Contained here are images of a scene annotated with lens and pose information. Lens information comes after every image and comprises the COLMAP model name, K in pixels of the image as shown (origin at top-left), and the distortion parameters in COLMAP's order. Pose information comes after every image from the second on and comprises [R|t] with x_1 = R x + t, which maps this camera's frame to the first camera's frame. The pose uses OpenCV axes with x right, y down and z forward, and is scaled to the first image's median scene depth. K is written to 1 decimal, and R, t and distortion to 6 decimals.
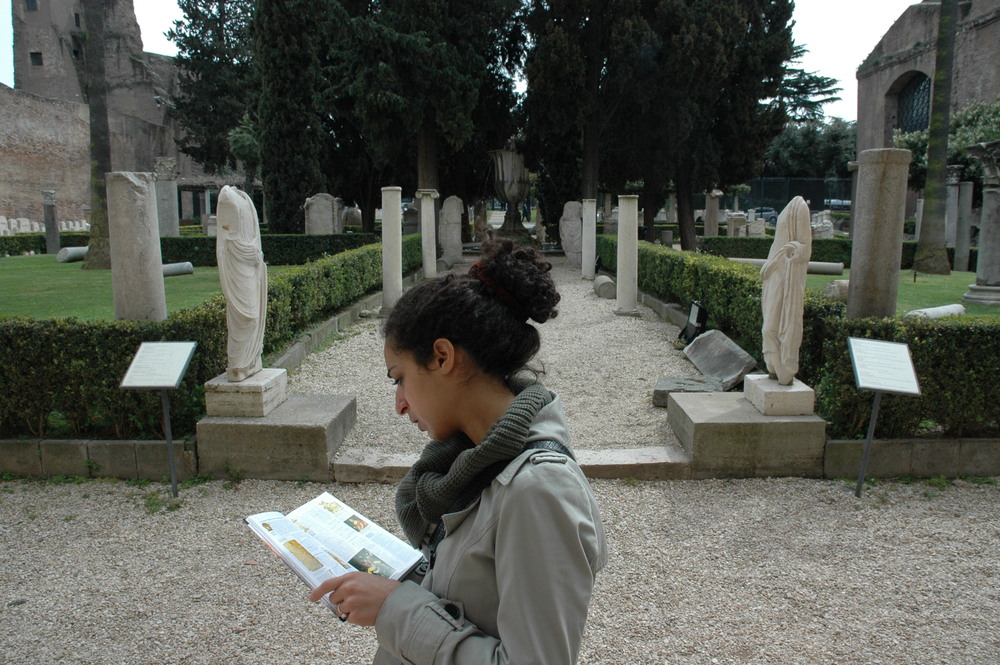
lens RADIAL K [[782.9, 0, 497.5], [0, 782.9, 325.1], [0, 0, 1]] dist [-0.099089, 0.035816]
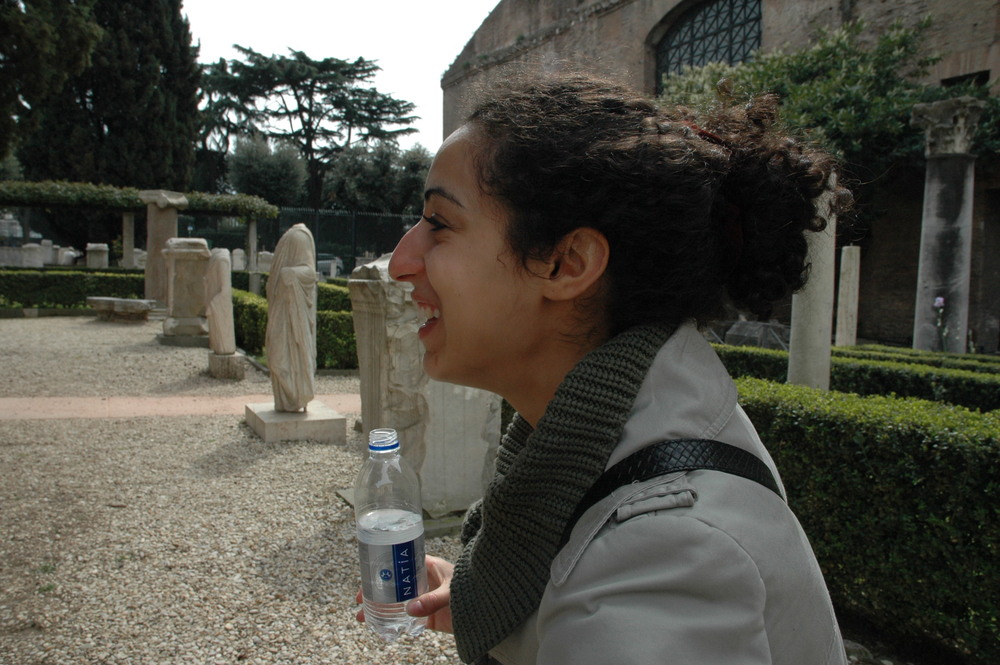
lens RADIAL K [[782.9, 0, 497.4], [0, 782.9, 328.6], [0, 0, 1]] dist [-0.099089, 0.035816]
pose [[0.867256, -0.011575, 0.497727, 0.135709], [0.045497, 0.997389, -0.056081, -0.039612], [-0.495778, 0.071281, 0.865519, 0.326957]]
